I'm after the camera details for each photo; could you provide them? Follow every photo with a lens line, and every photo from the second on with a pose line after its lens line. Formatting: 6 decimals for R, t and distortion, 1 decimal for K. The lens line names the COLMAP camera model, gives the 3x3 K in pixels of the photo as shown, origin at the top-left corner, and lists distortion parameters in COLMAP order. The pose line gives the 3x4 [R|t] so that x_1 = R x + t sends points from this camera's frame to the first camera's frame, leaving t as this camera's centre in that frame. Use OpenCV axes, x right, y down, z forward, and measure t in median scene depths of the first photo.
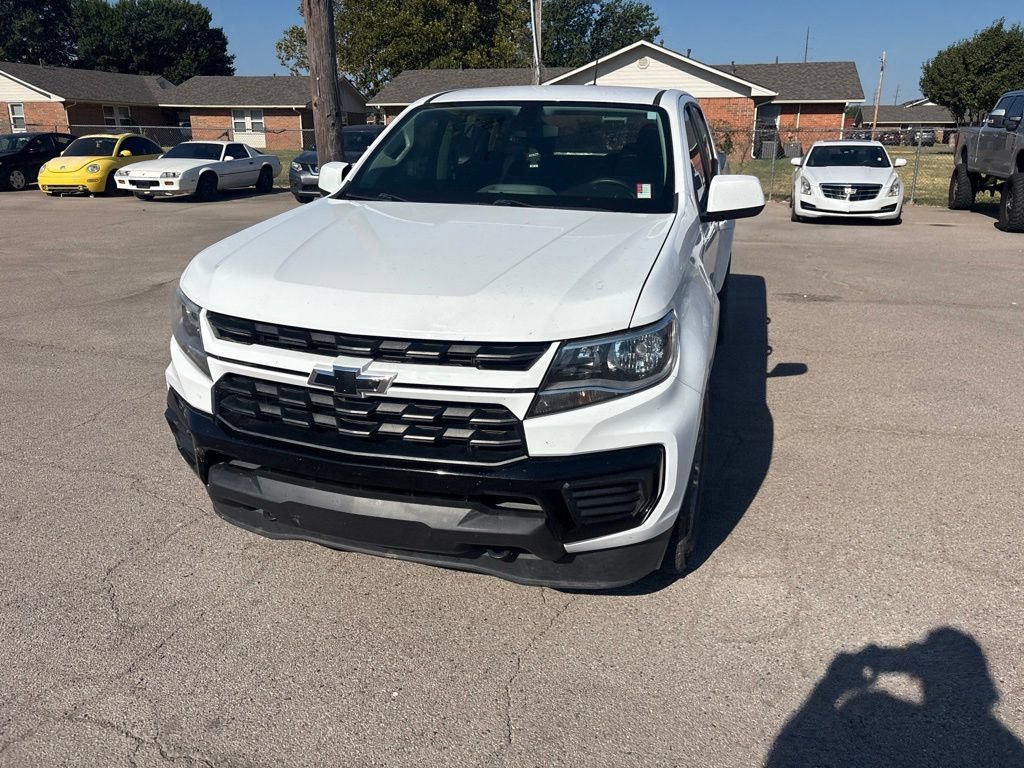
lens RADIAL K [[775.6, 0, 510.9], [0, 775.6, 368.2], [0, 0, 1]] dist [0.063233, -0.067987]
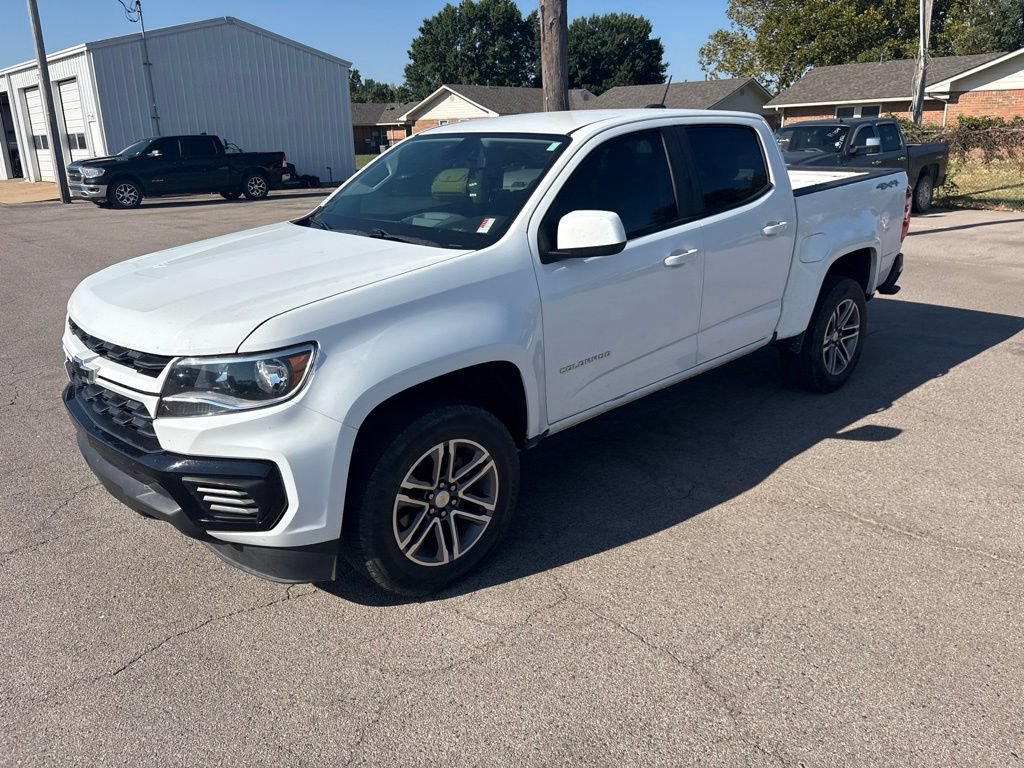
lens RADIAL K [[779.7, 0, 511.1], [0, 779.7, 370.1], [0, 0, 1]] dist [0.050132, -0.052358]
pose [[0.864451, 0.121818, -0.487735, 0.258578], [-0.122245, 0.992012, 0.031102, -0.027170], [0.487628, 0.032737, 0.872438, 0.047753]]
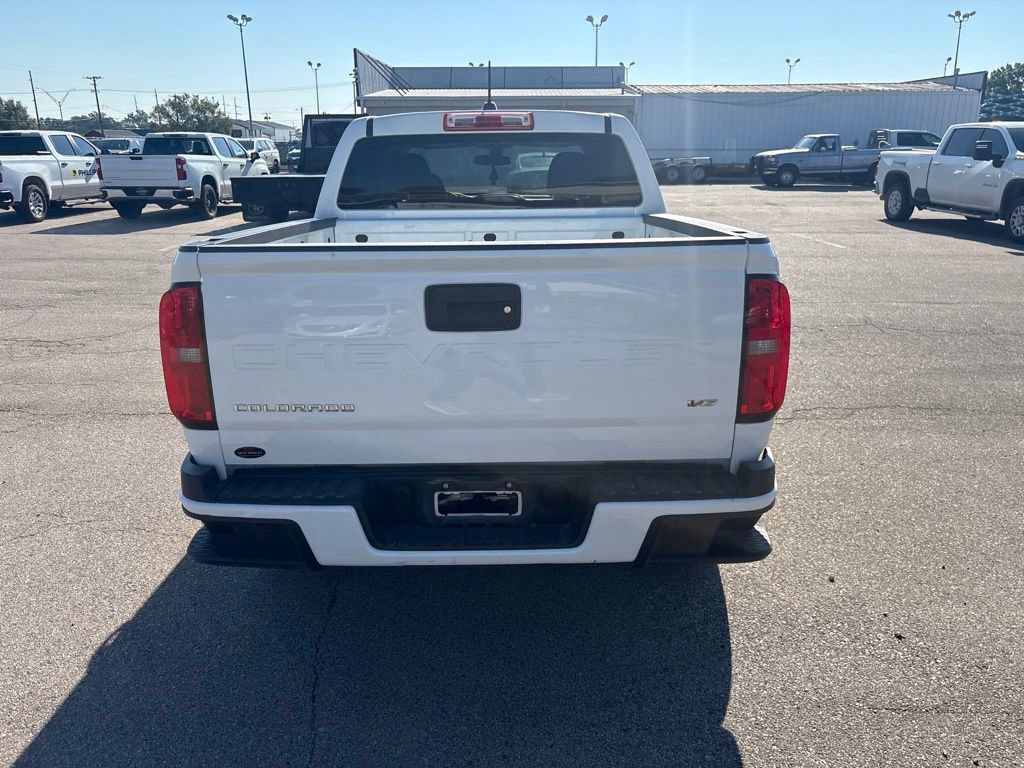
lens RADIAL K [[775.6, 0, 510.9], [0, 775.6, 368.2], [0, 0, 1]] dist [0.063233, -0.067987]
pose [[-0.959155, 0.073024, -0.273295, 0.175016], [-0.085783, 0.845531, 0.526991, -0.309391], [0.269562, 0.528910, -0.804730, 0.988264]]
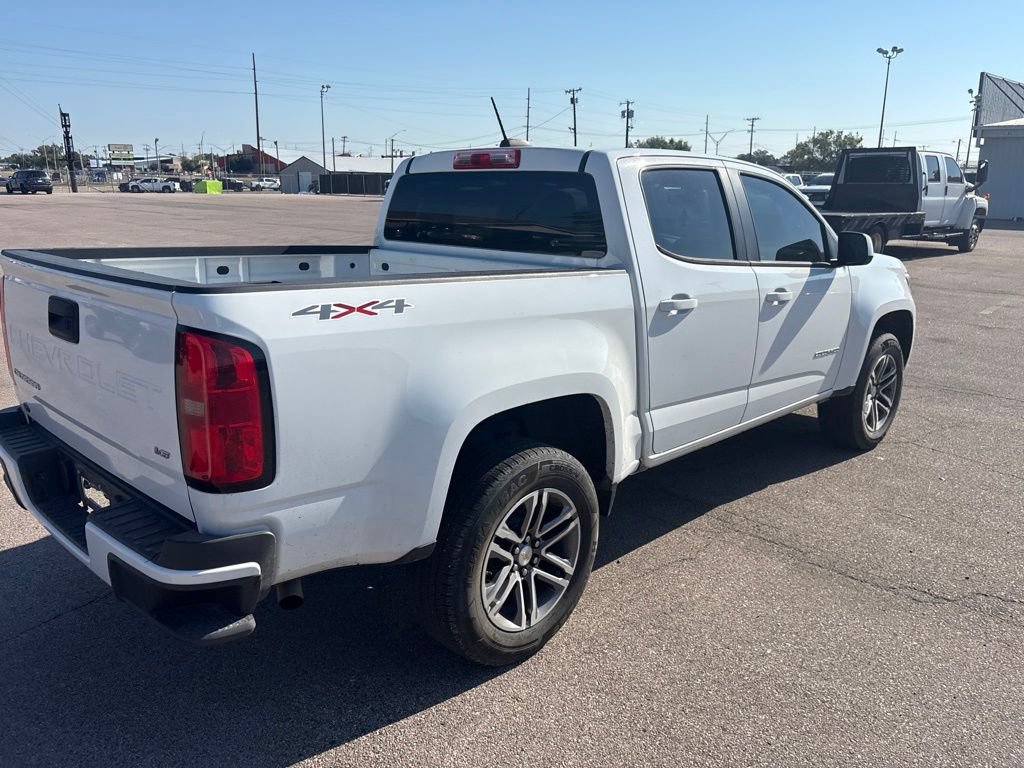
lens RADIAL K [[782.3, 0, 504.5], [0, 782.3, 358.7], [0, 0, 1]] dist [0.021274, -0.001187]
pose [[-0.884833, -0.119764, 0.450253, -0.137334], [0.119523, 0.875707, 0.467816, -0.298477], [-0.450317, 0.467755, -0.760539, 0.933010]]
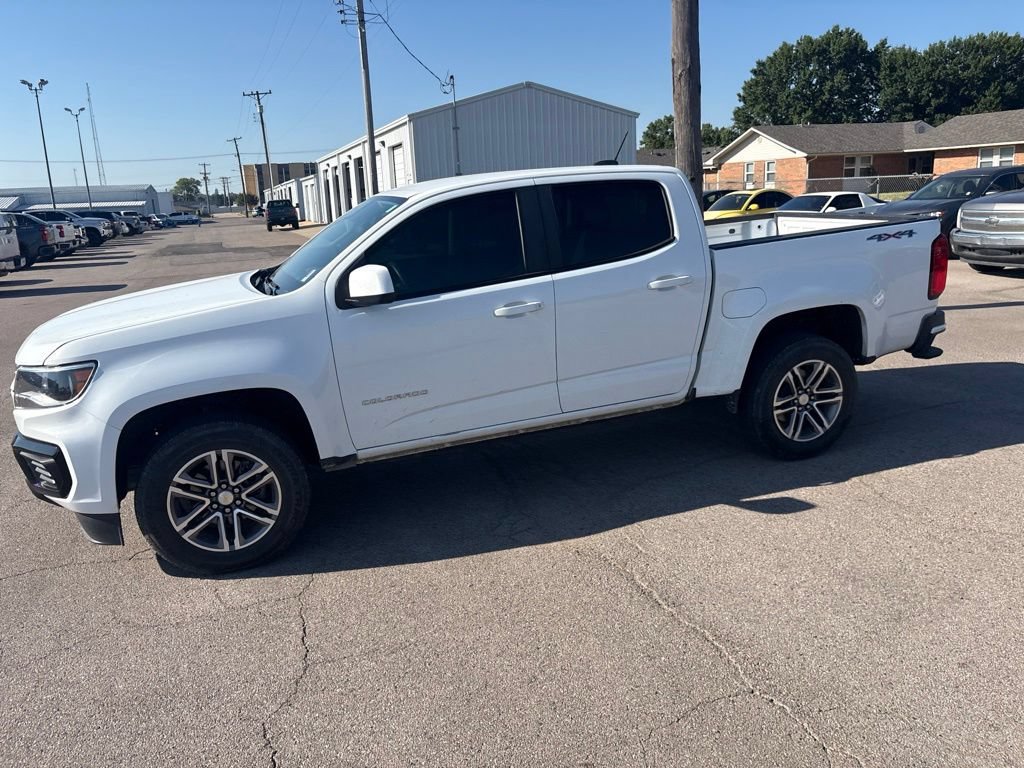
lens RADIAL K [[779.7, 0, 511.1], [0, 779.7, 370.1], [0, 0, 1]] dist [0.050132, -0.052358]
pose [[0.587556, 0.144511, -0.796175, 0.485128], [-0.183106, 0.982146, 0.043139, -0.069723], [0.788195, 0.120438, 0.603526, 0.191097]]
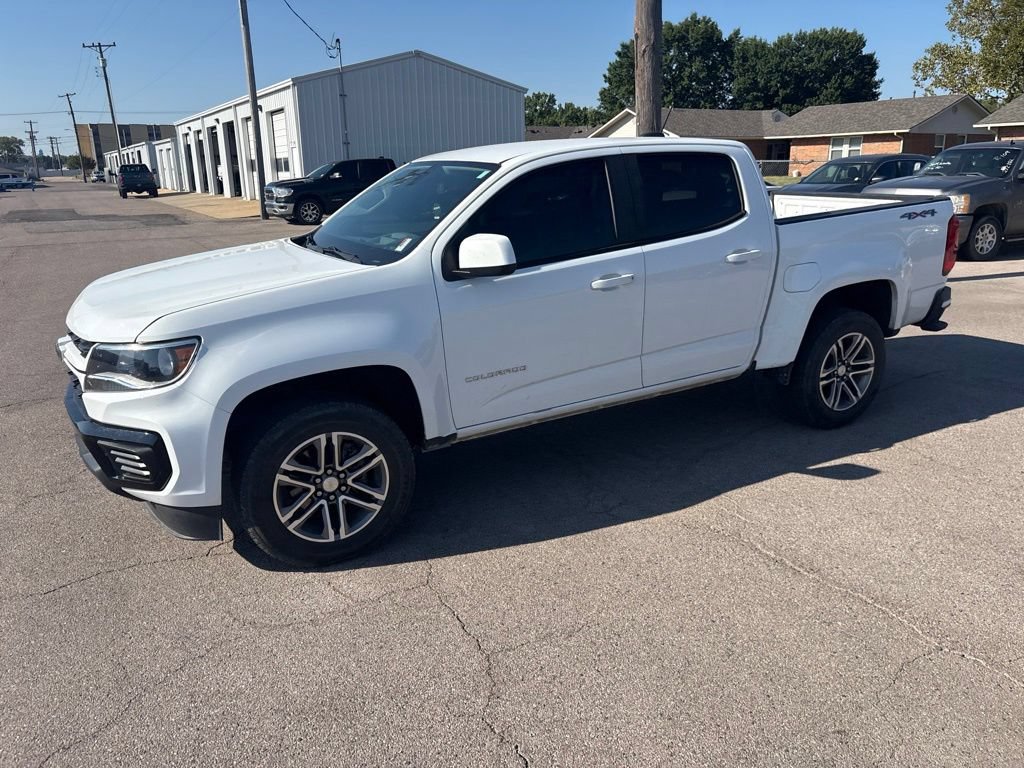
lens RADIAL K [[780.4, 0, 509.4], [0, 780.4, 377.7], [0, 0, 1]] dist [0.029344, -0.004188]
pose [[0.716456, 0.165951, -0.677607, 0.389467], [-0.179793, 0.982407, 0.050498, -0.044110], [0.674067, 0.085649, 0.733688, 0.103574]]
